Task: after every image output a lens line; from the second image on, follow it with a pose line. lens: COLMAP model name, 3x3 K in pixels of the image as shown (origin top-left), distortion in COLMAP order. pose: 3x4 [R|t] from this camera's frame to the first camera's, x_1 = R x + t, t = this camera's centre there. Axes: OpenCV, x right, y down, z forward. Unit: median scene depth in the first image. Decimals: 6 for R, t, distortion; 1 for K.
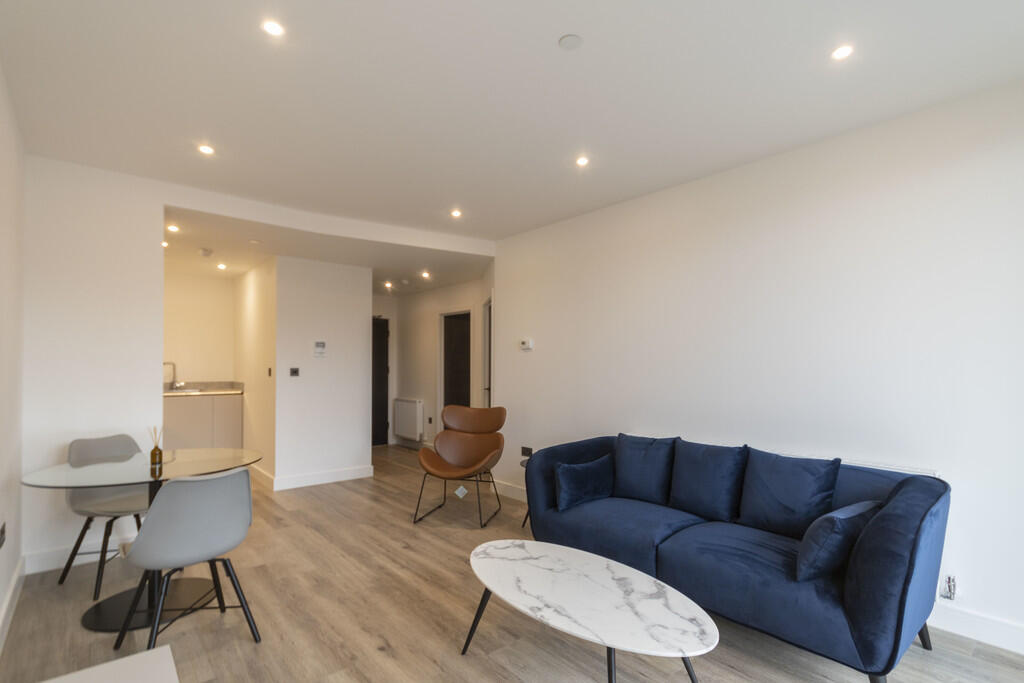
lens RADIAL K [[471.8, 0, 531.4], [0, 471.8, 350.6], [0, 0, 1]] dist [-0.021109, -0.000128]
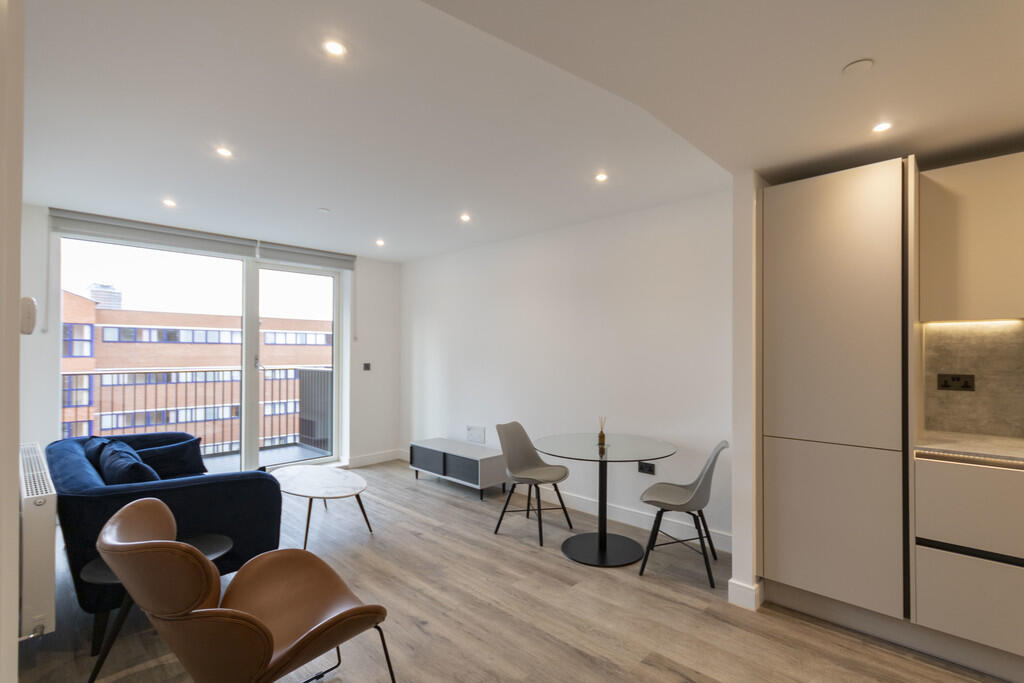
lens RADIAL K [[471.8, 0, 531.4], [0, 471.8, 350.6], [0, 0, 1]] dist [-0.021109, -0.000128]
pose [[-0.997158, -0.000131, -0.075335, -0.439924], [0.001783, 0.999677, -0.025336, 0.014529], [0.075314, -0.025399, -0.996836, 2.024788]]
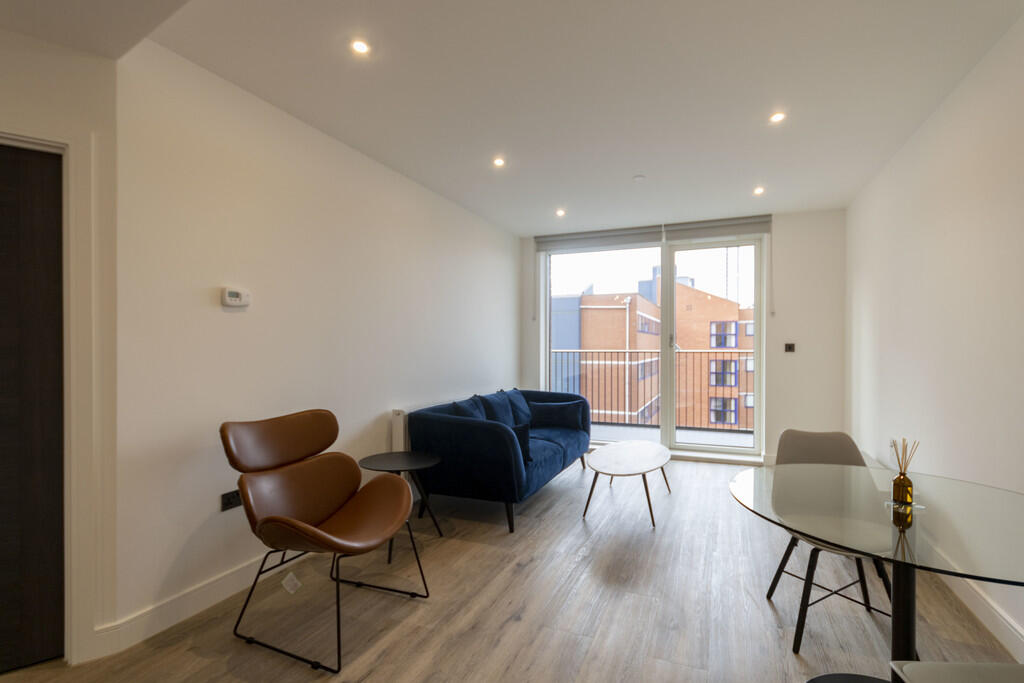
lens RADIAL K [[471.8, 0, 531.4], [0, 471.8, 350.6], [0, 0, 1]] dist [-0.021109, -0.000128]
pose [[-0.409704, -0.005042, 0.912205, -0.983220], [-0.015197, 0.999884, -0.001299, 0.056136], [-0.912092, -0.014394, -0.409733, 1.467739]]
